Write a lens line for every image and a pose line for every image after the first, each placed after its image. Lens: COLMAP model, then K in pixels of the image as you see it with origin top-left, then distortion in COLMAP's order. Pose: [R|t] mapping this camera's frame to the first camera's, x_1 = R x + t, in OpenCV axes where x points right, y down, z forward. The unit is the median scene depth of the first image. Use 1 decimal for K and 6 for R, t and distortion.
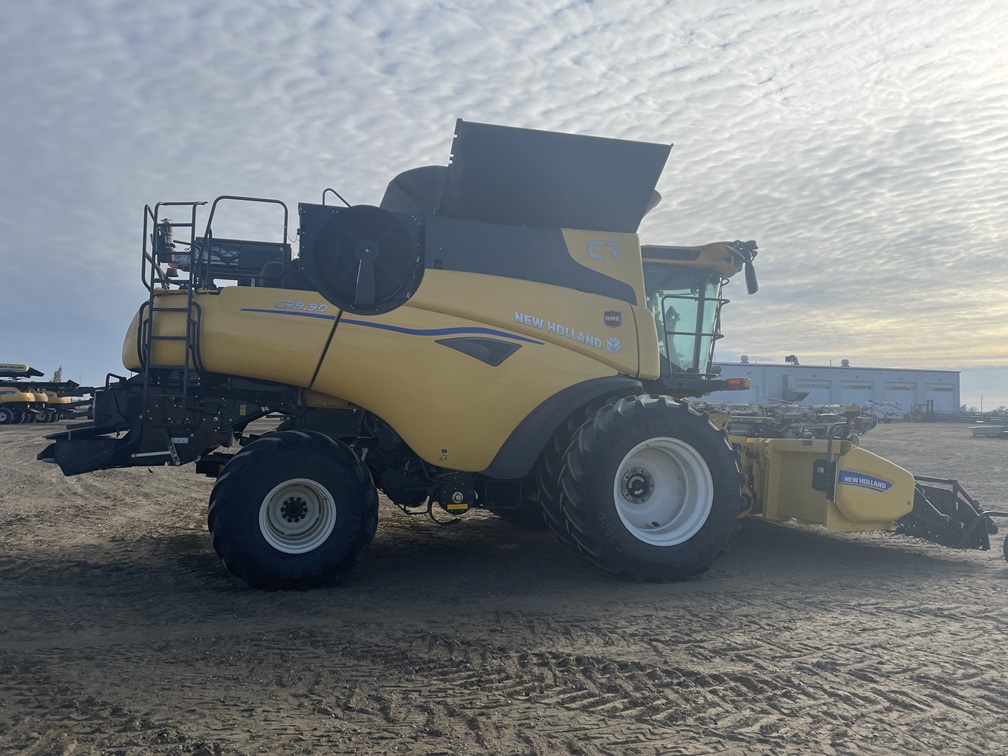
lens RADIAL K [[765.5, 0, 504.0], [0, 765.5, 378.0], [0, 0, 1]] dist [0.103599, -0.118080]
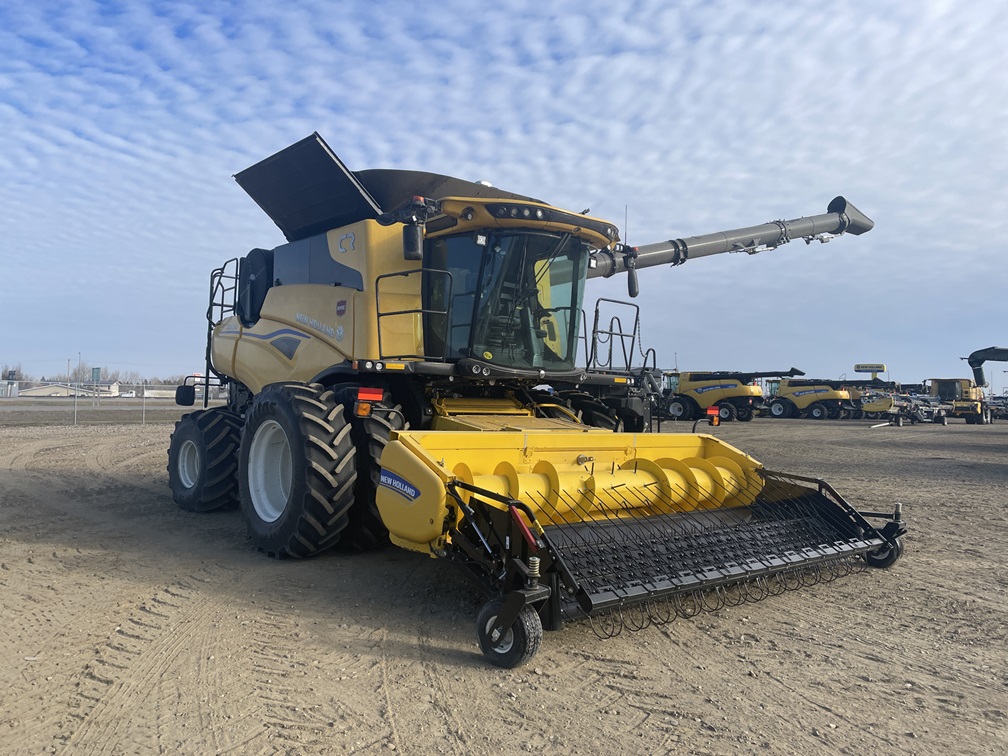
lens RADIAL K [[765.5, 0, 504.0], [0, 765.5, 378.0], [0, 0, 1]] dist [0.103599, -0.118080]
pose [[0.417769, -0.027197, -0.908146, 1.189423], [0.027780, 0.999467, -0.017152, 0.042375], [0.908128, -0.018062, 0.418302, 0.767333]]
